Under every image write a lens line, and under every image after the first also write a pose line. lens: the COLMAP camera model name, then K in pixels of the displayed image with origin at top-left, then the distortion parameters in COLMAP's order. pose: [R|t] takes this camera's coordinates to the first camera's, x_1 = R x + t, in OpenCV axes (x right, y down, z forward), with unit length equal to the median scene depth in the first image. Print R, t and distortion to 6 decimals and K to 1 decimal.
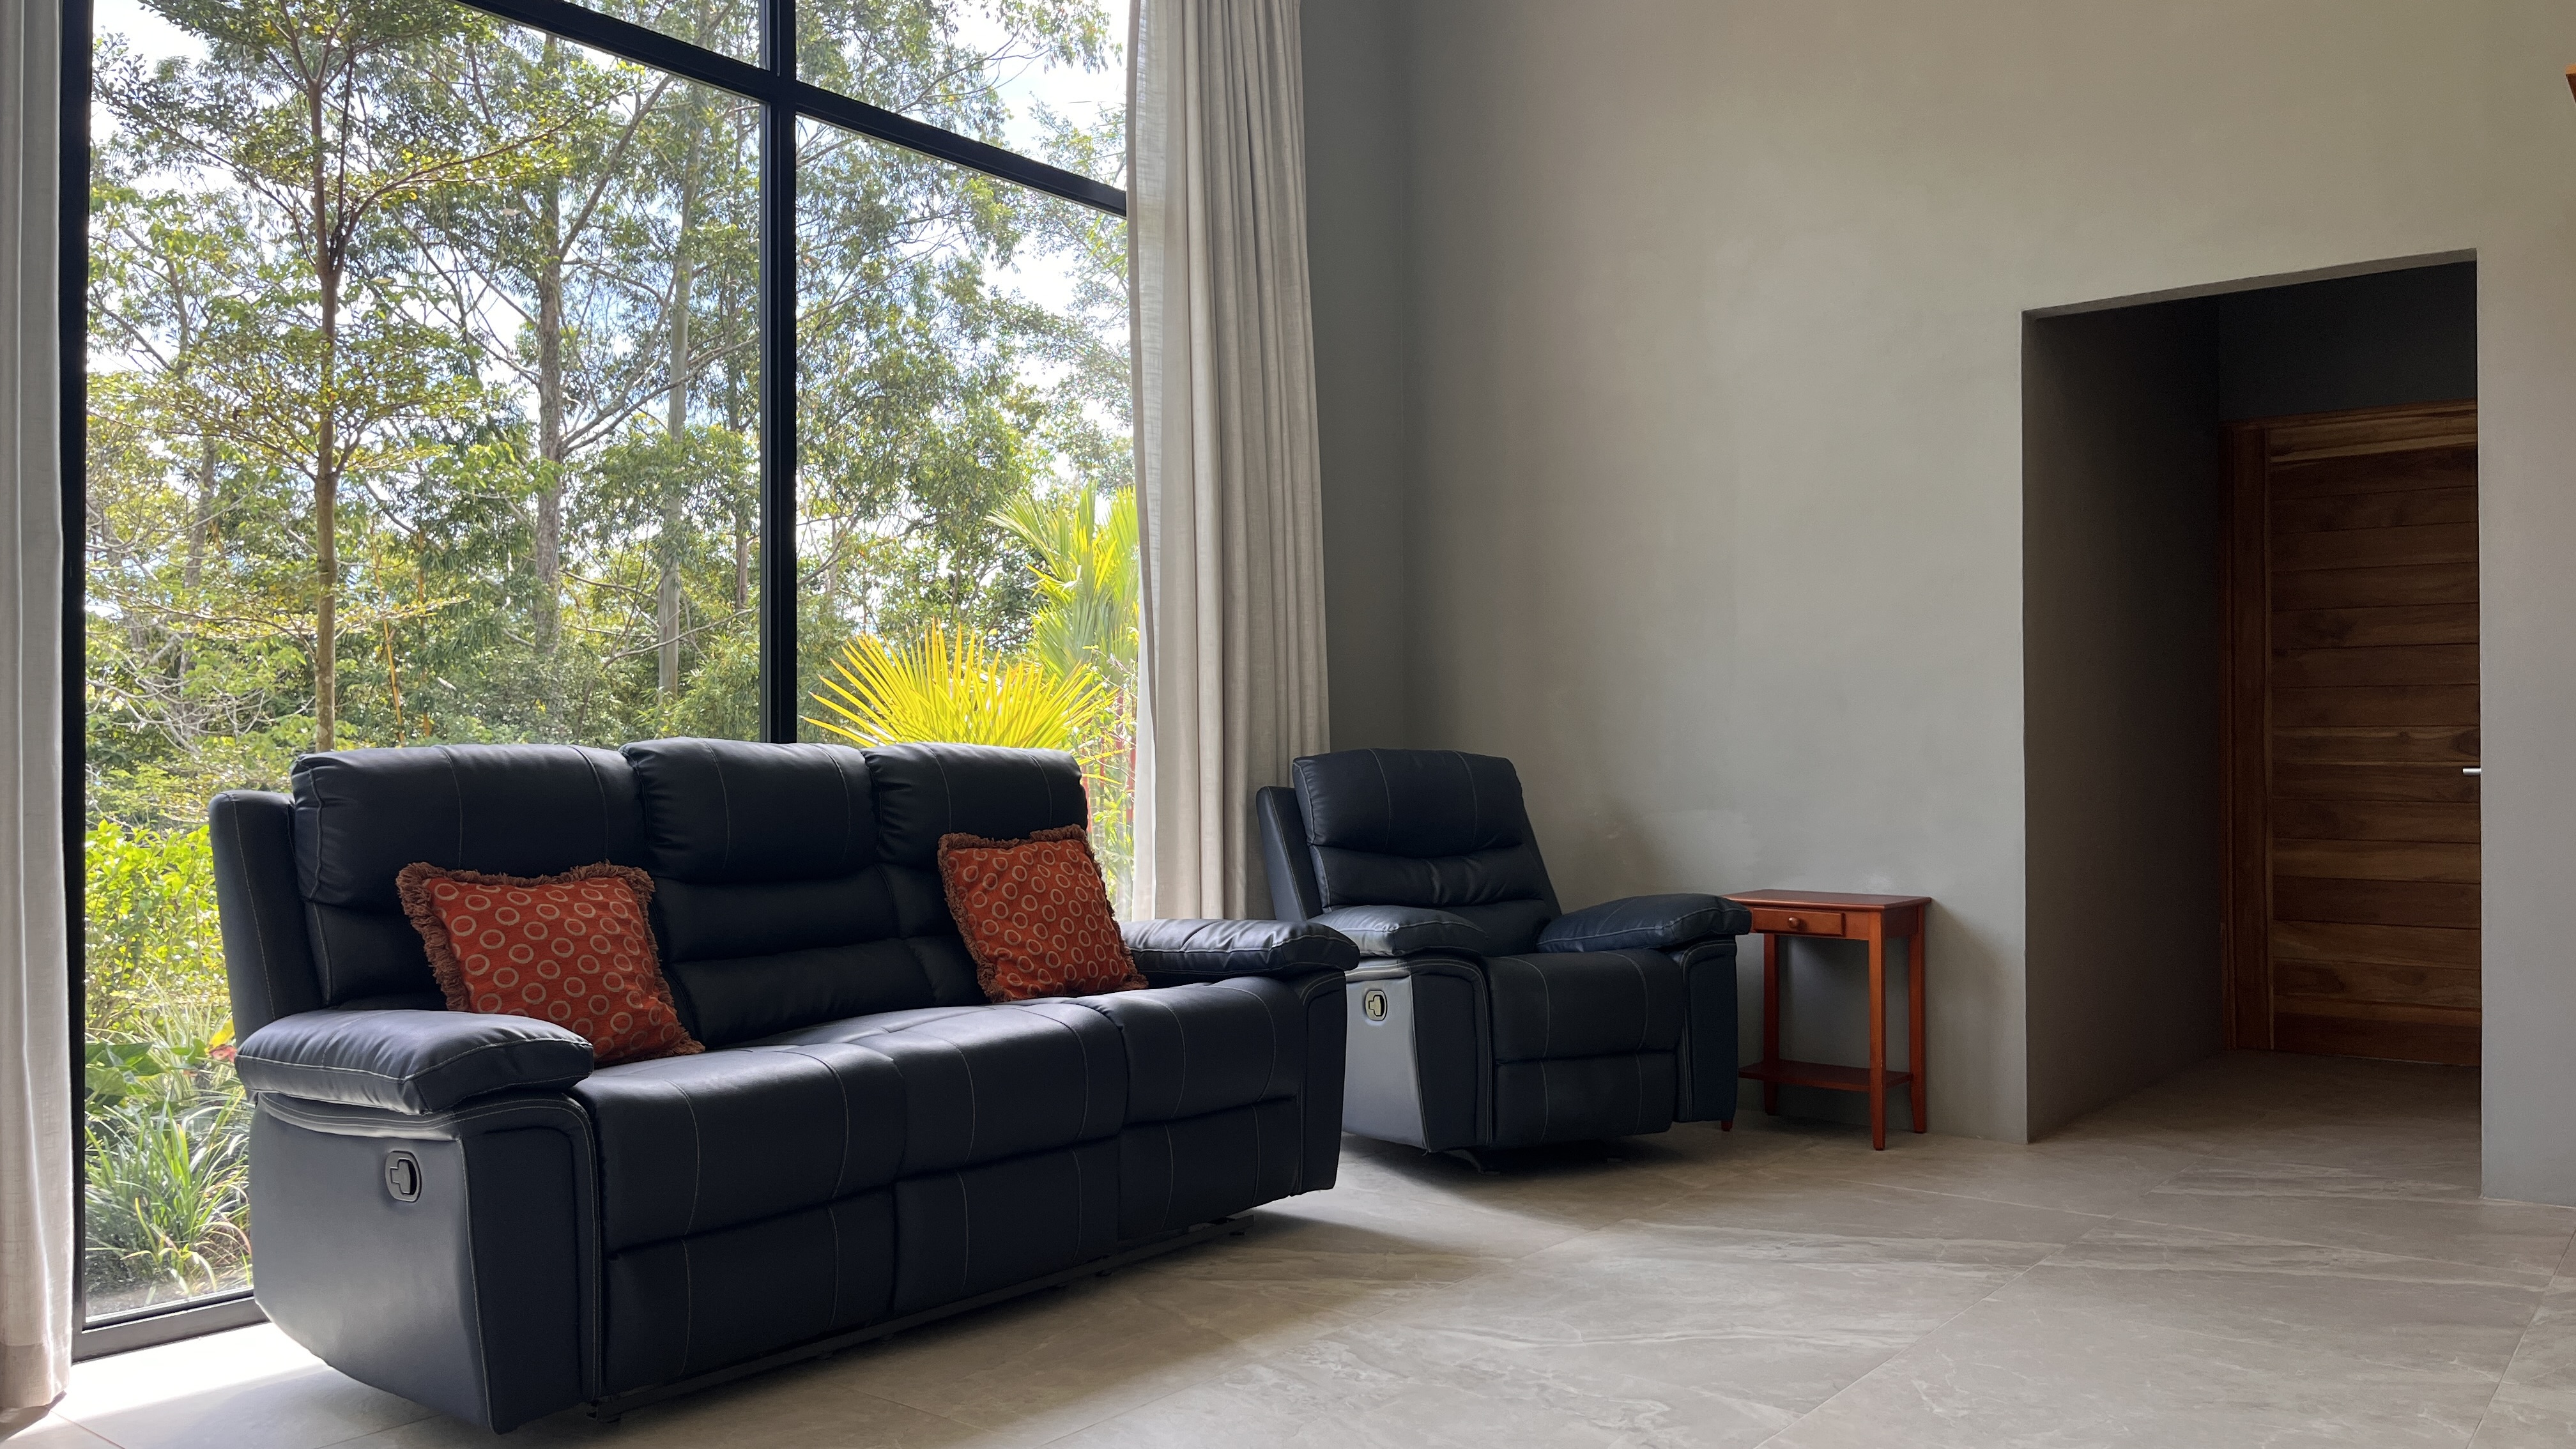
lens RADIAL K [[1969.4, 0, 1275.3], [0, 1969.4, 723.5], [0, 0, 1]] dist [0.057675, -0.078894]
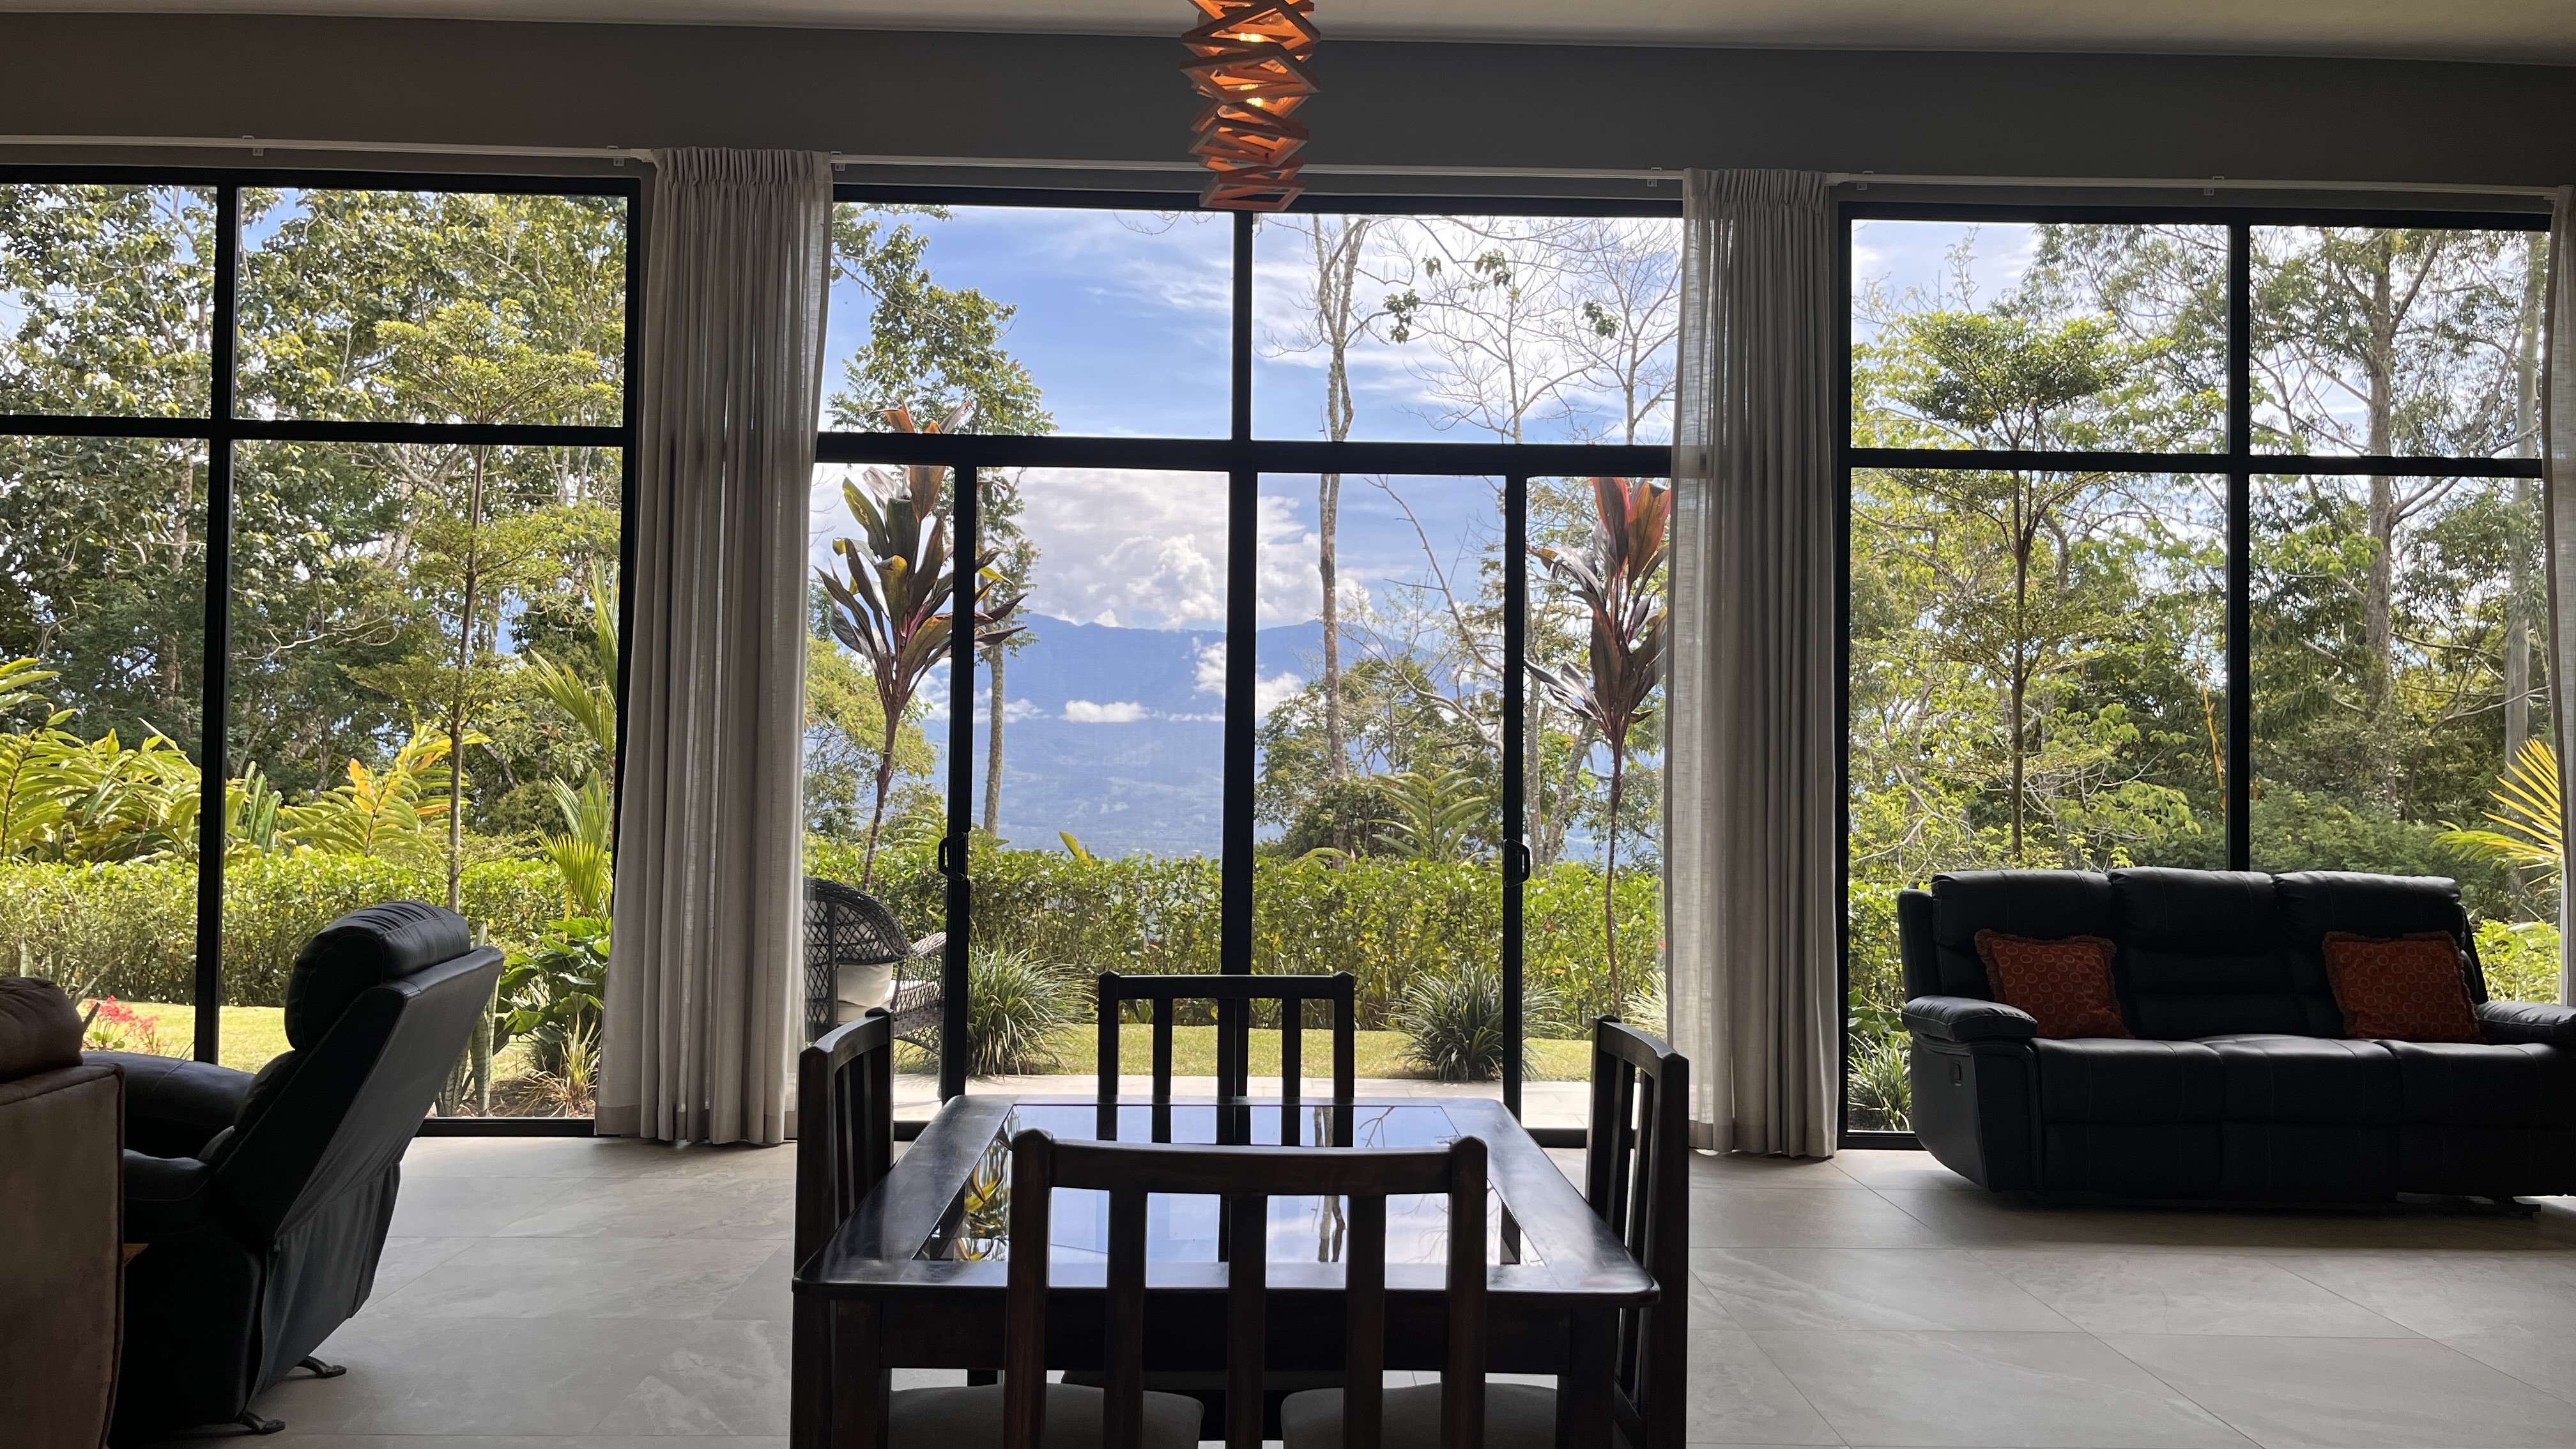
lens RADIAL K [[1969.4, 0, 1275.3], [0, 1969.4, 723.5], [0, 0, 1]] dist [0.057675, -0.078894]
pose [[0.631162, -0.015546, -0.775495, 0.463227], [-0.003331, 0.999736, -0.022752, -0.061478], [0.775644, 0.016944, 0.630944, -0.568335]]
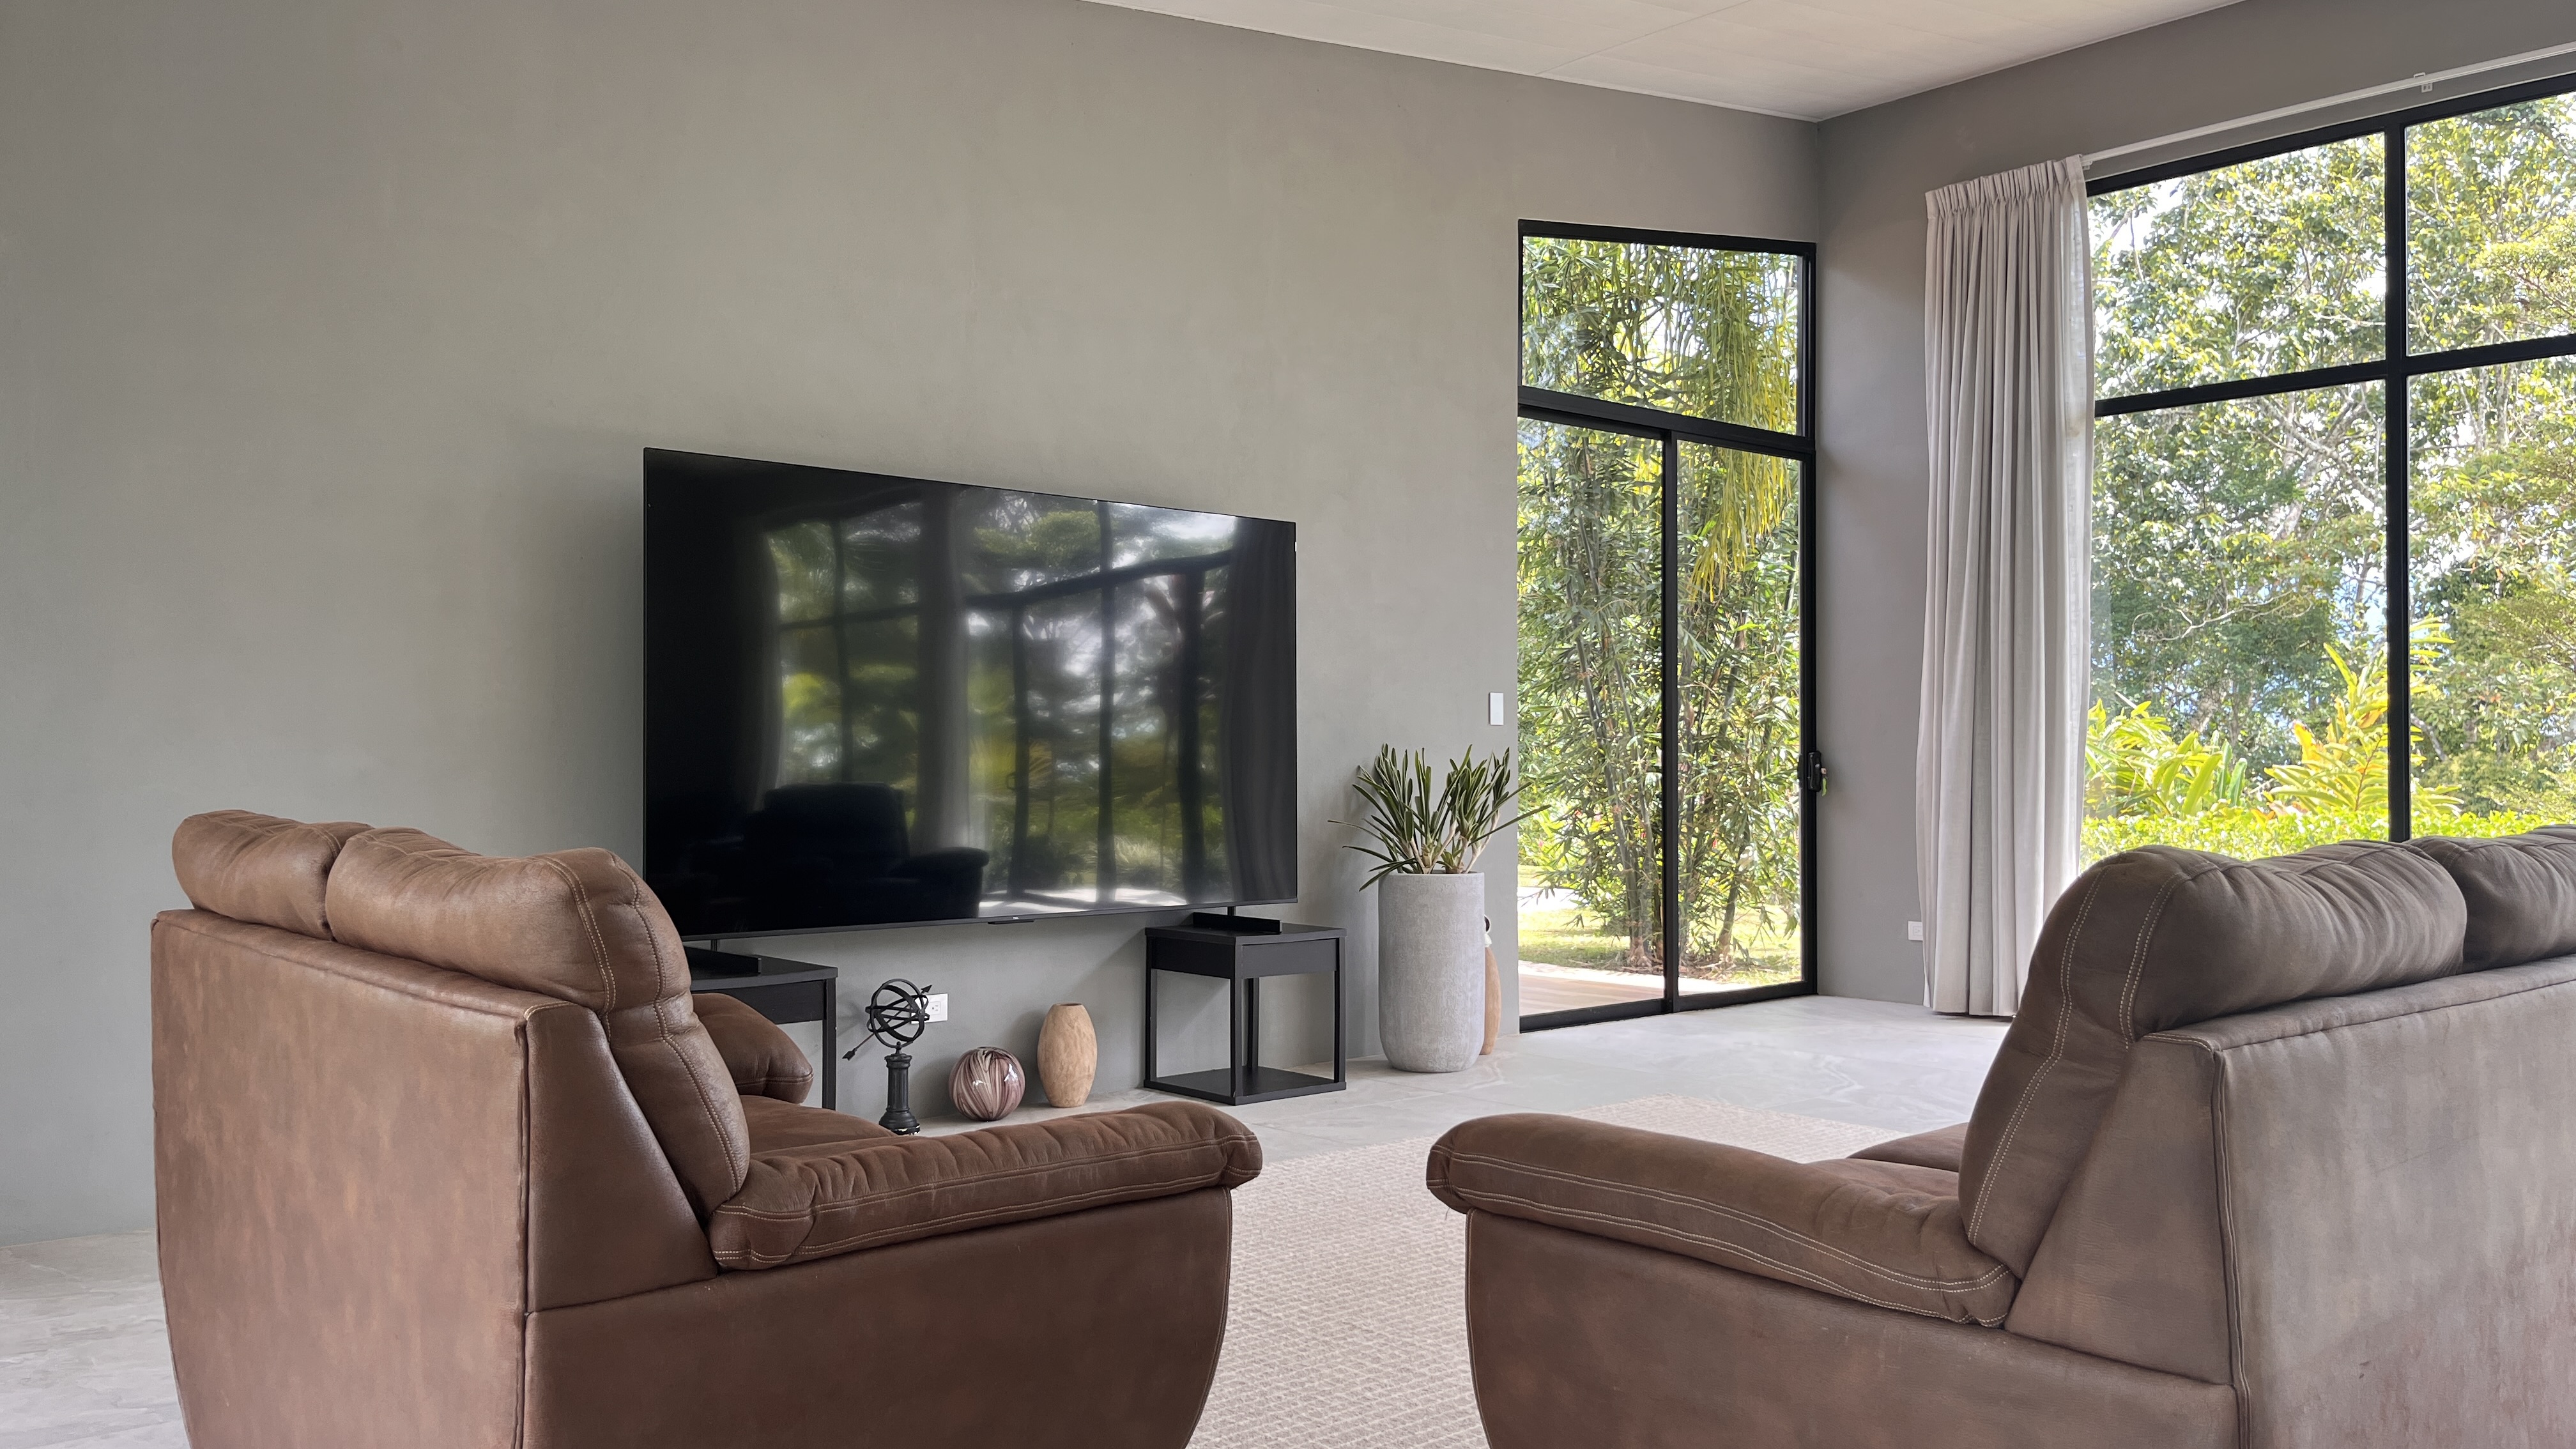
lens RADIAL K [[1955.0, 0, 1288.8], [0, 1955.0, 738.5], [0, 0, 1]] dist [0.069199, -0.093235]
pose [[-0.178421, -0.010045, -0.983903, 0.446434], [0.012568, 0.999843, -0.012487, -0.023751], [0.983874, -0.014594, -0.178267, -0.803812]]
